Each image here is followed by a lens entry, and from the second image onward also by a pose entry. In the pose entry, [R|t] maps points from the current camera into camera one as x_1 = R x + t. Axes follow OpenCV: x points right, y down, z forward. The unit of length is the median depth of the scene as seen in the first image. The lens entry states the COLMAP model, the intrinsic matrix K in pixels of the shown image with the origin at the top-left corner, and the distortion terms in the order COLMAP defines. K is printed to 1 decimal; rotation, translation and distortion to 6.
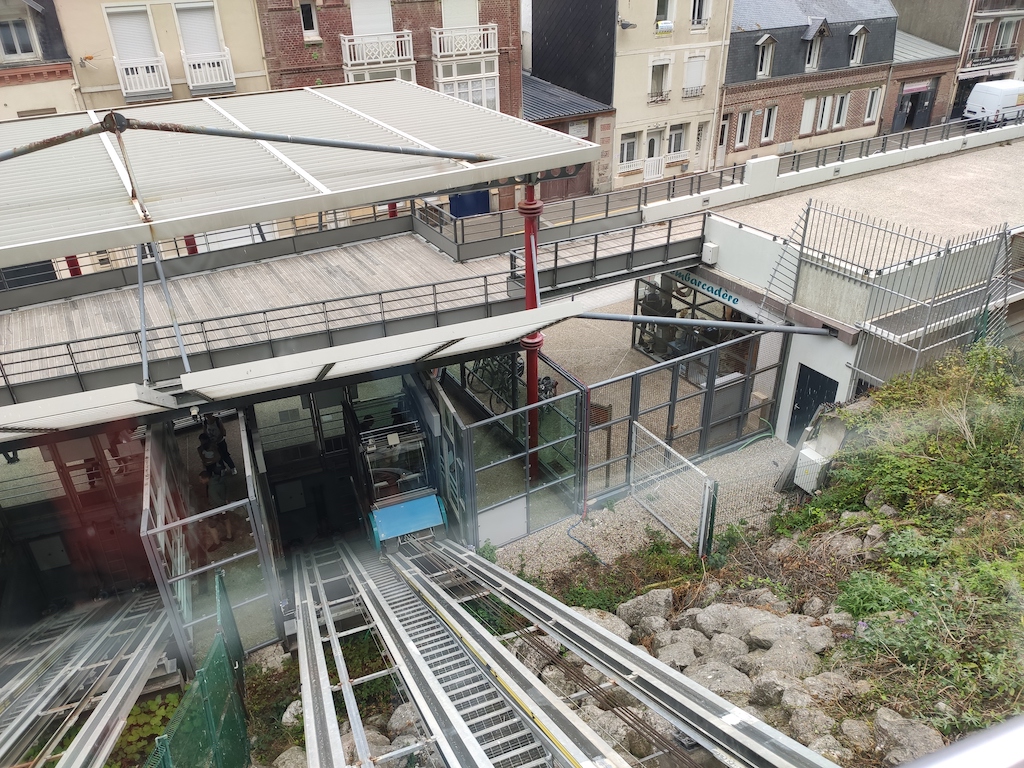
lens RADIAL K [[766.0, 0, 510.1], [0, 766.0, 383.1], [0, 0, 1]] dist [0.092592, -0.135316]
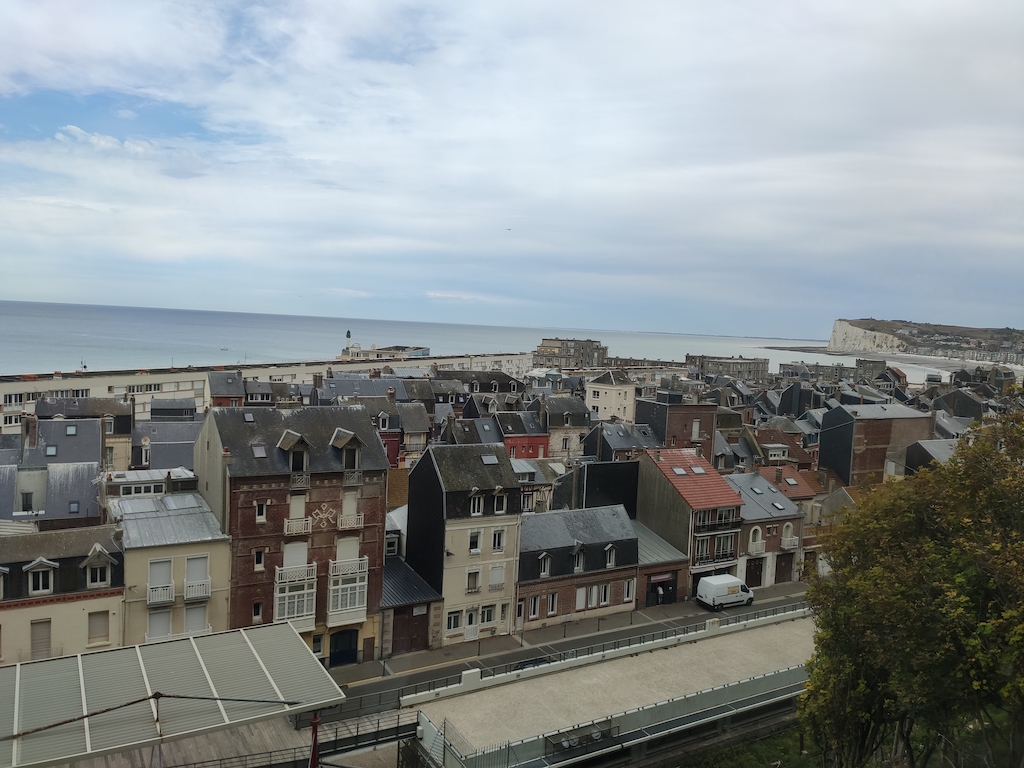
lens RADIAL K [[766.0, 0, 510.1], [0, 766.0, 383.1], [0, 0, 1]] dist [0.092592, -0.135316]
pose [[0.996886, 0.073189, 0.029347, 0.180440], [-0.053247, 0.899309, -0.434060, -0.057043], [-0.058161, 0.431146, 0.900406, -0.627614]]
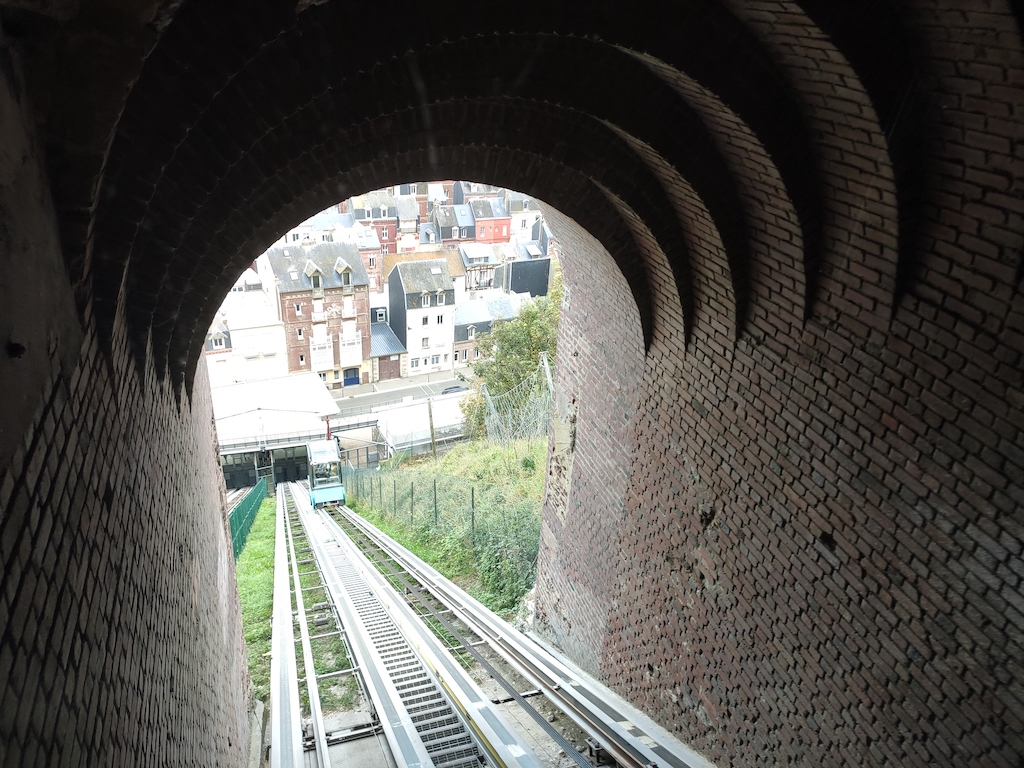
lens RADIAL K [[766.0, 0, 510.1], [0, 766.0, 383.1], [0, 0, 1]] dist [0.092592, -0.135316]
pose [[0.995445, 0.095149, -0.005987, 0.500264], [-0.095323, 0.994390, -0.045844, -0.133099], [0.001591, 0.046206, 0.998931, -1.695525]]
